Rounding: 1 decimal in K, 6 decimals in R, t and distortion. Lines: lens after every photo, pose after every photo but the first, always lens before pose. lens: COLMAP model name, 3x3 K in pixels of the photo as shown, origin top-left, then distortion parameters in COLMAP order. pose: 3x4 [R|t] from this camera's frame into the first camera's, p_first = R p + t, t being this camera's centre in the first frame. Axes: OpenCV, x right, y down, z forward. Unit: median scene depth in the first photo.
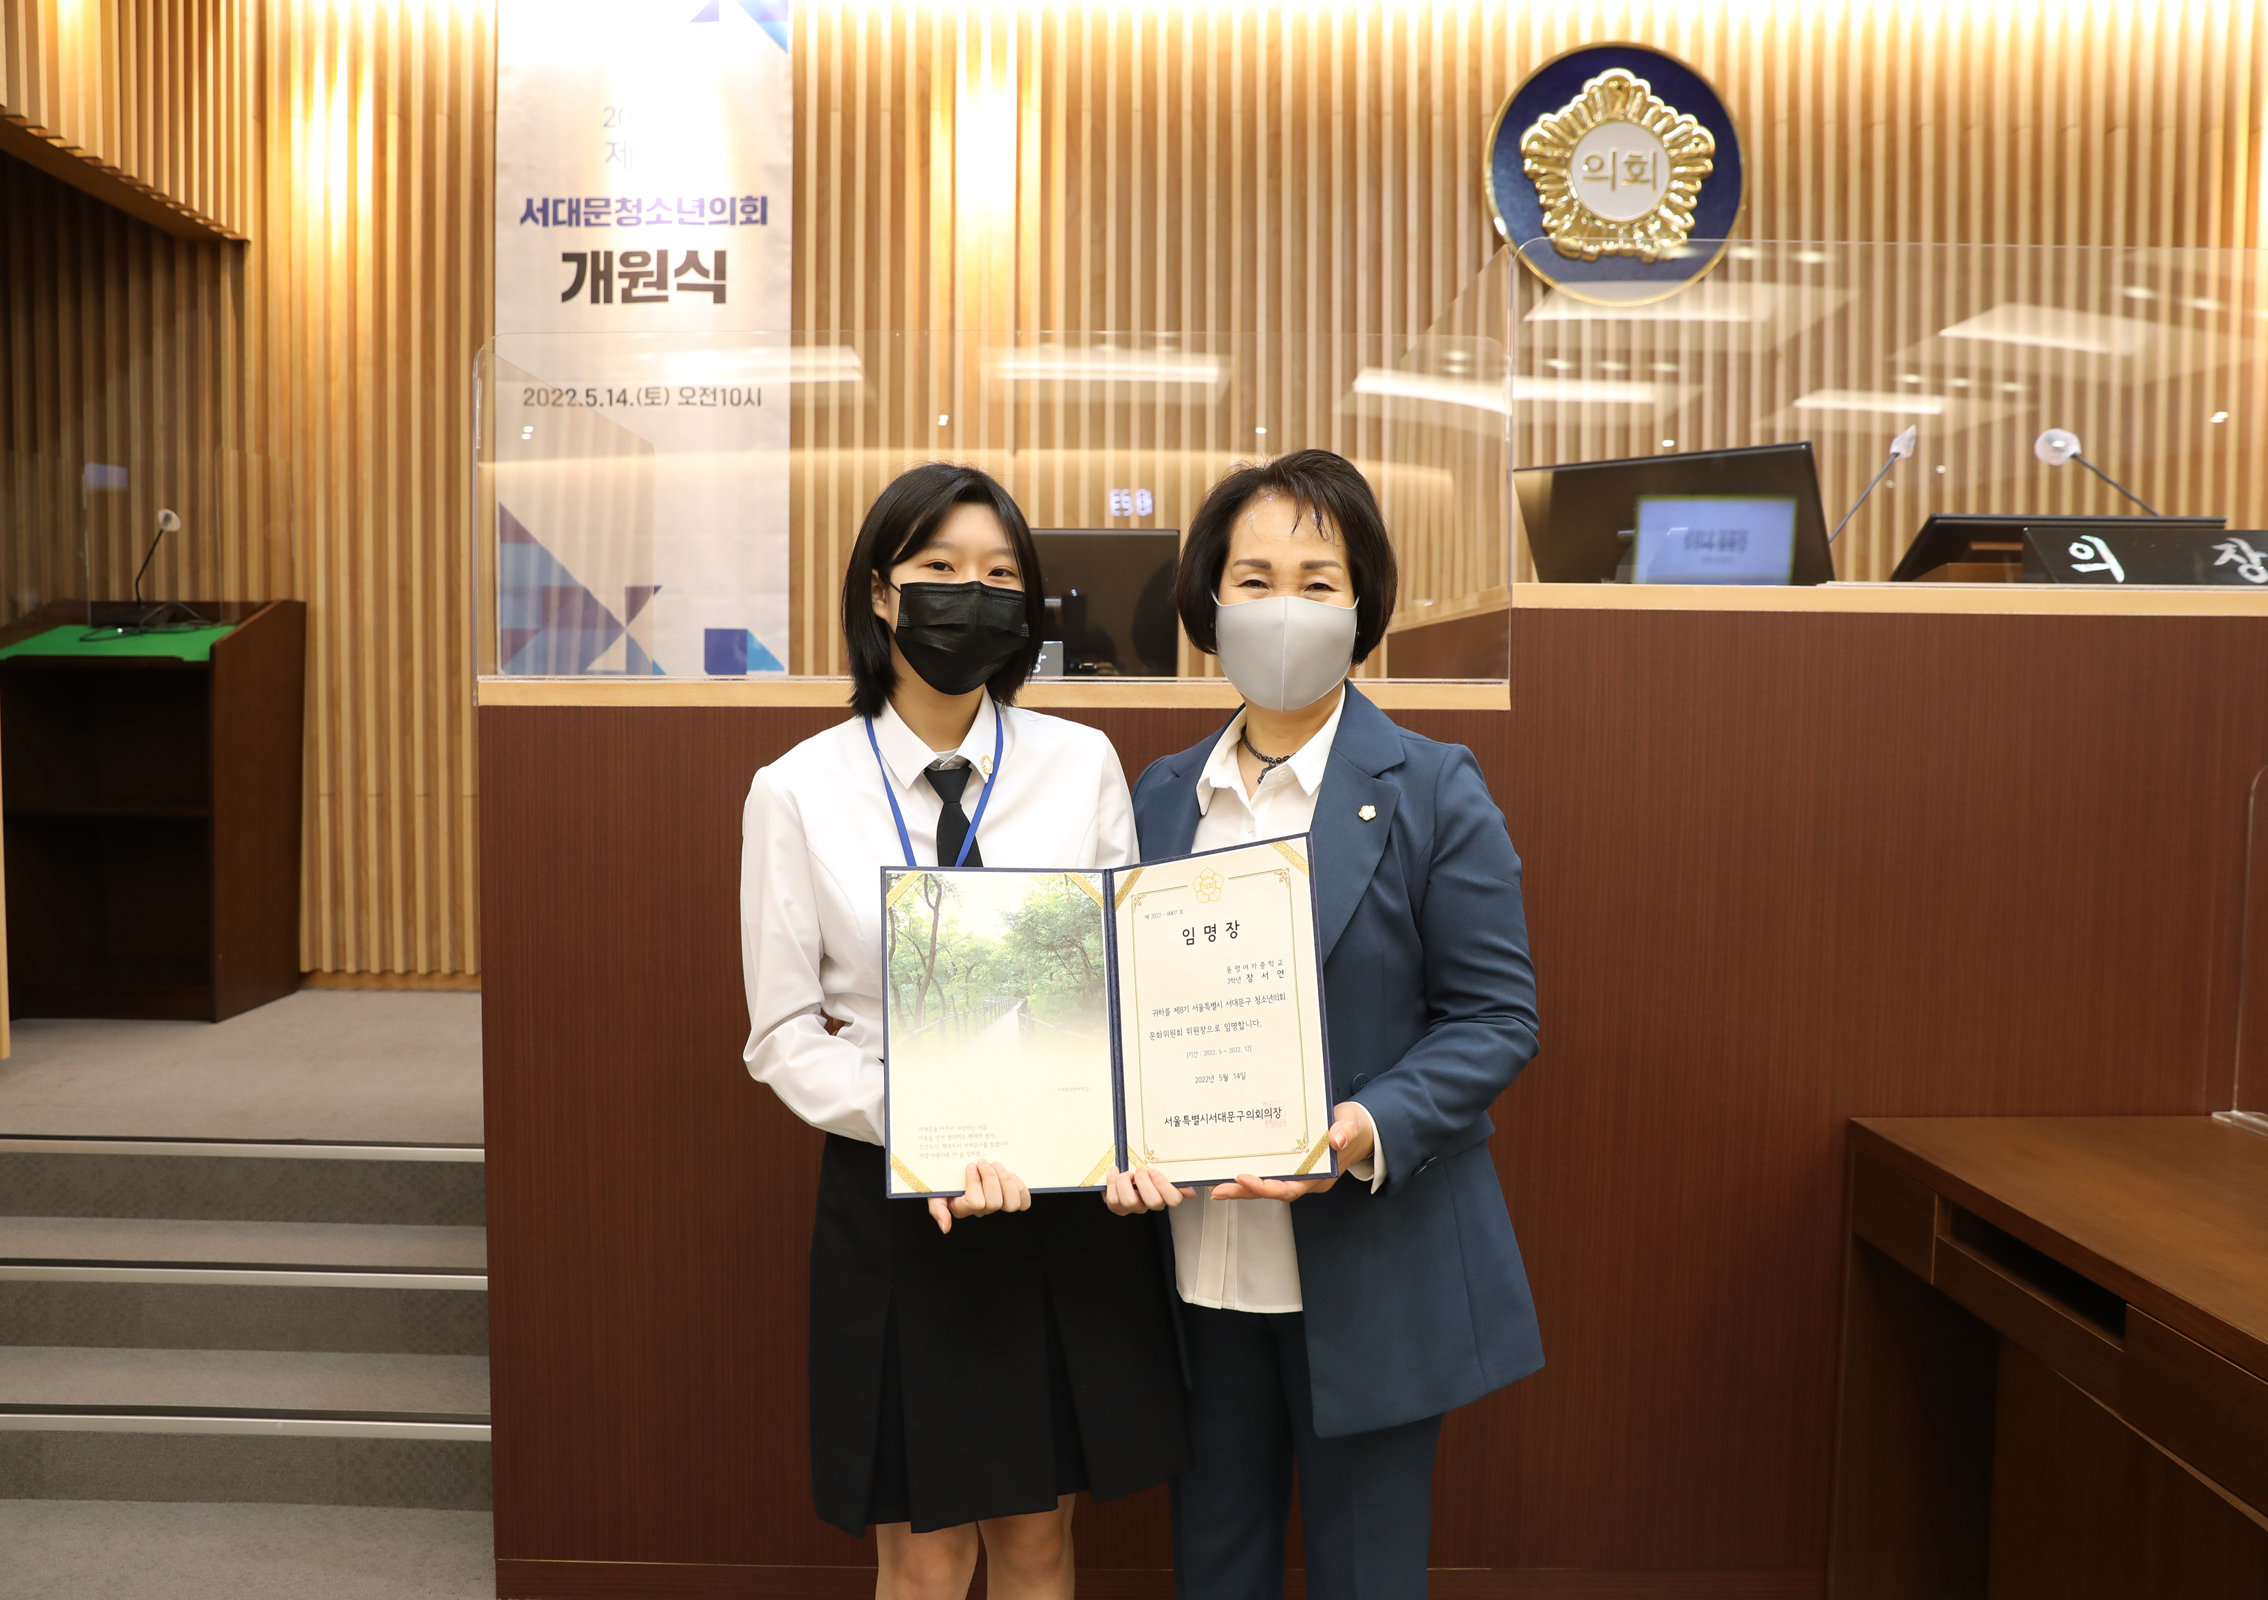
lens RADIAL K [[1634.0, 0, 1080.5], [0, 1634.0, 785.2], [0, 0, 1]] dist [-0.109094, 0.082836]
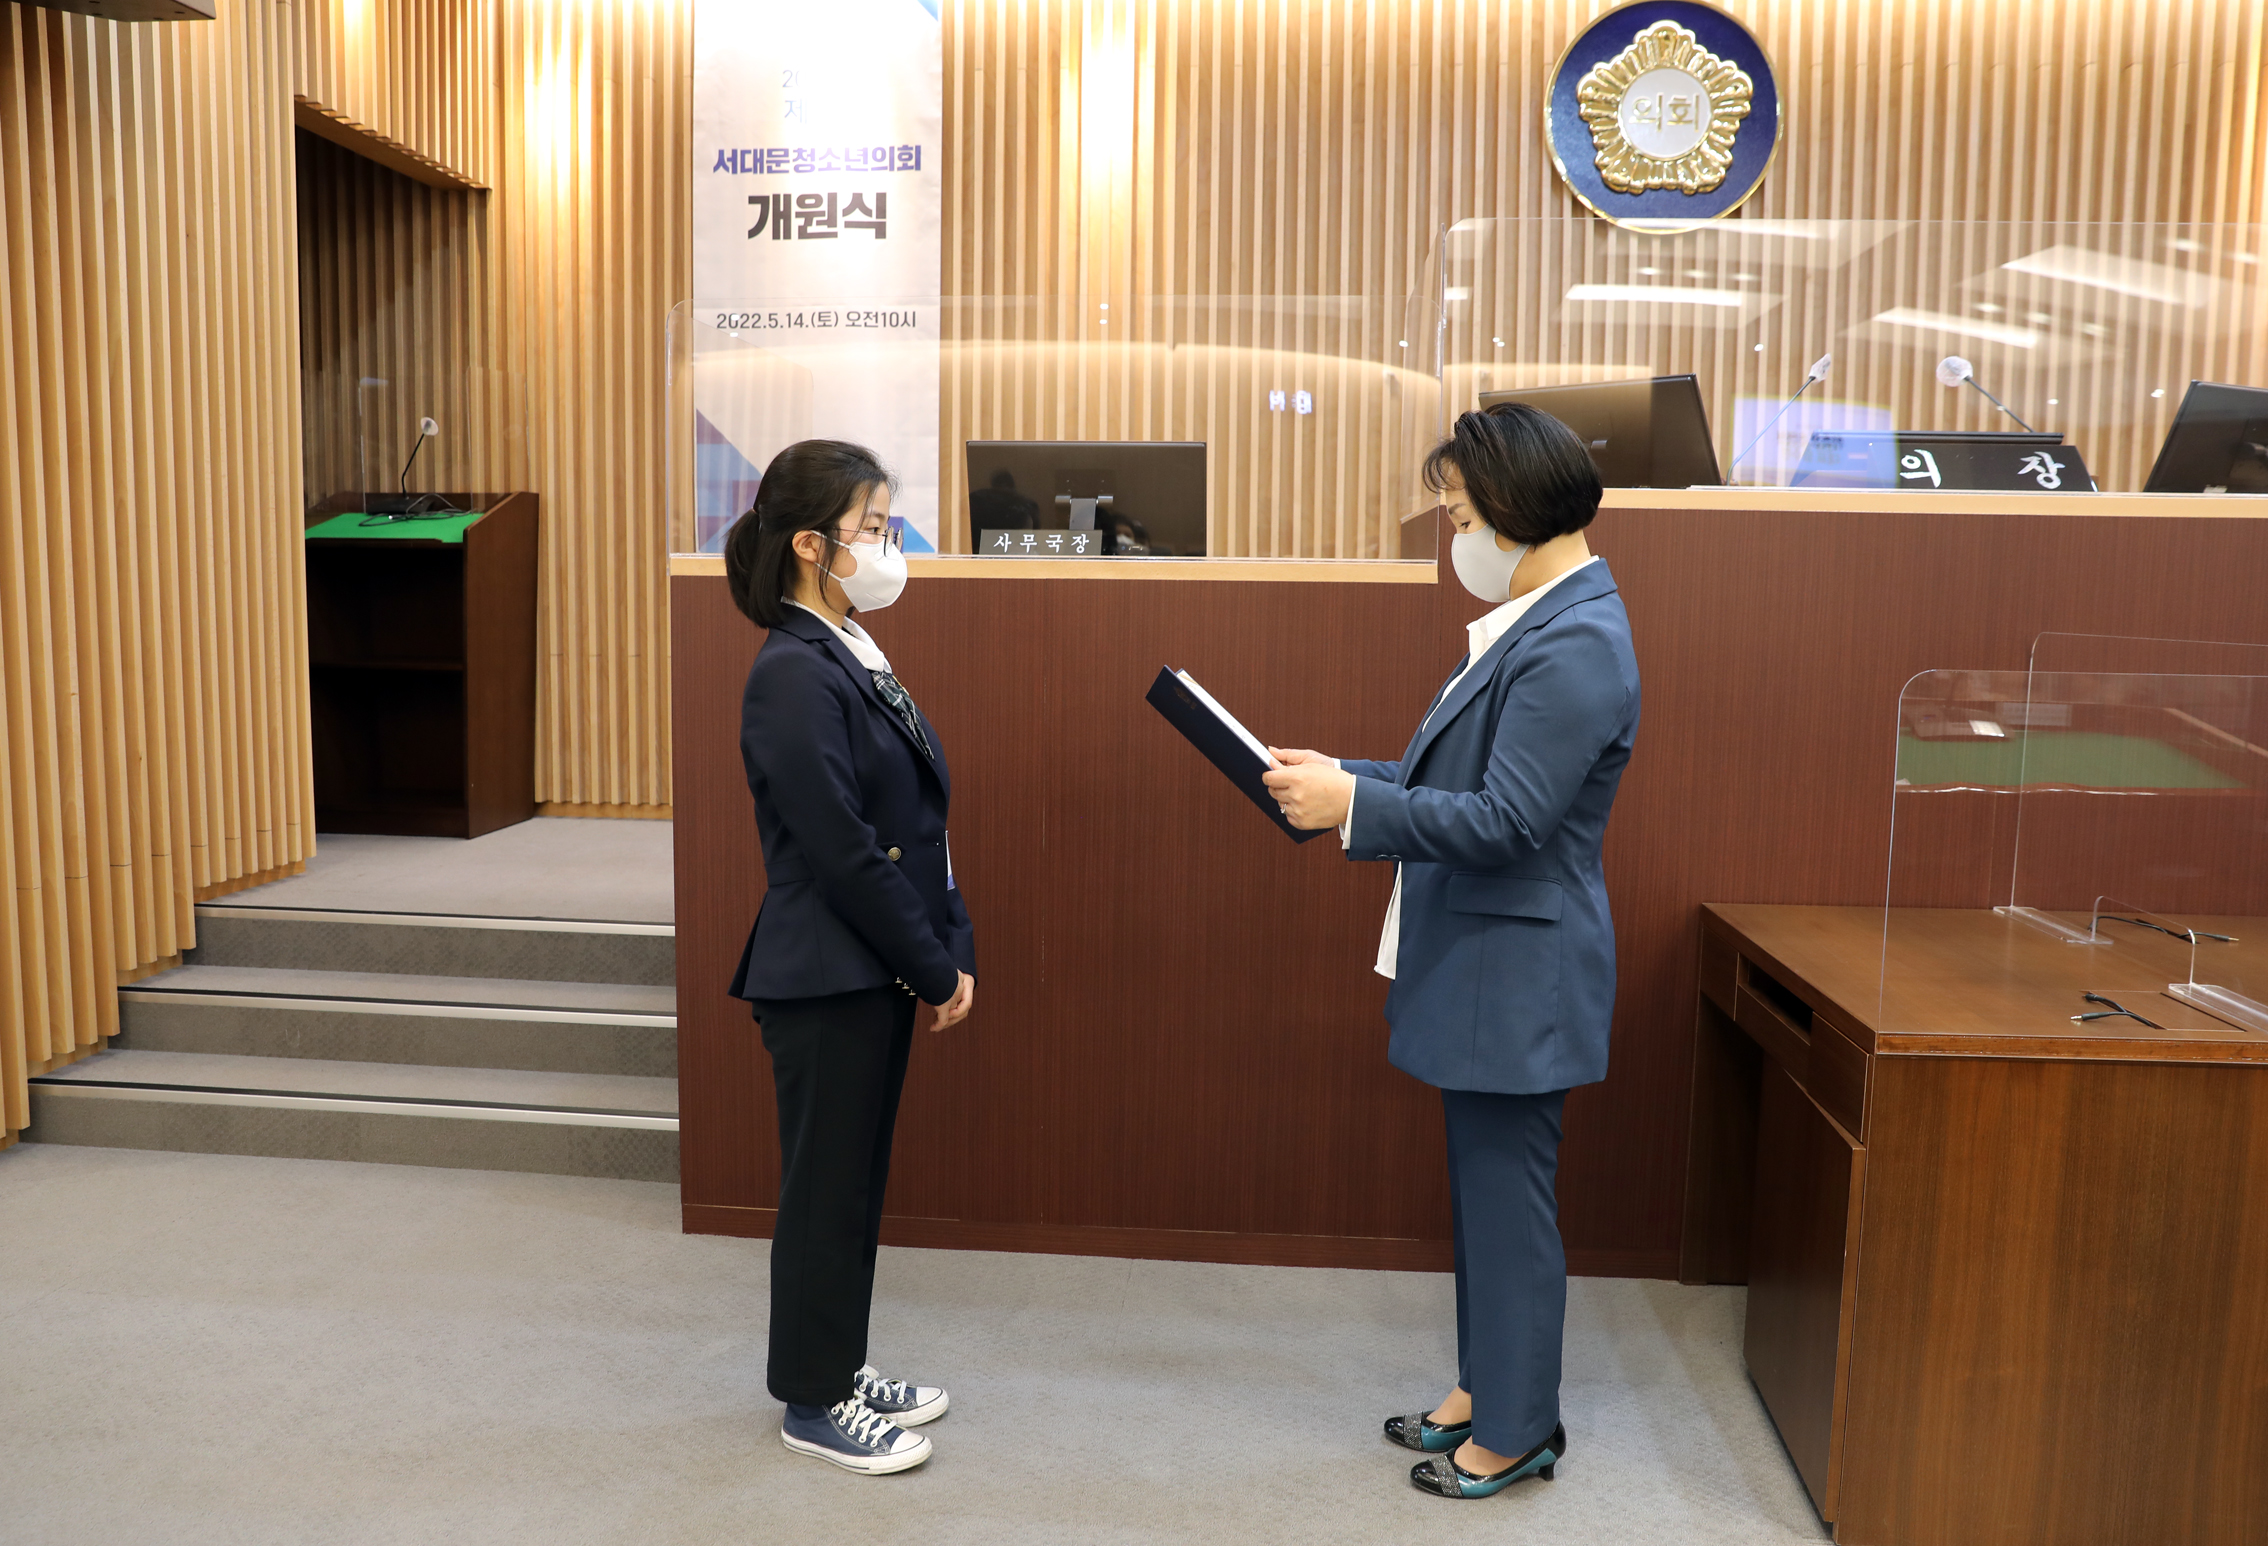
lens RADIAL K [[1600.9, 0, 1143.9], [0, 1600.9, 748.3], [0, 0, 1]] dist [-0.108596, 0.083372]
pose [[0.996715, 0.015029, -0.079585, 0.064543], [-0.011066, 0.998688, 0.049997, 0.012085], [0.080231, -0.048952, 0.995574, -0.148804]]
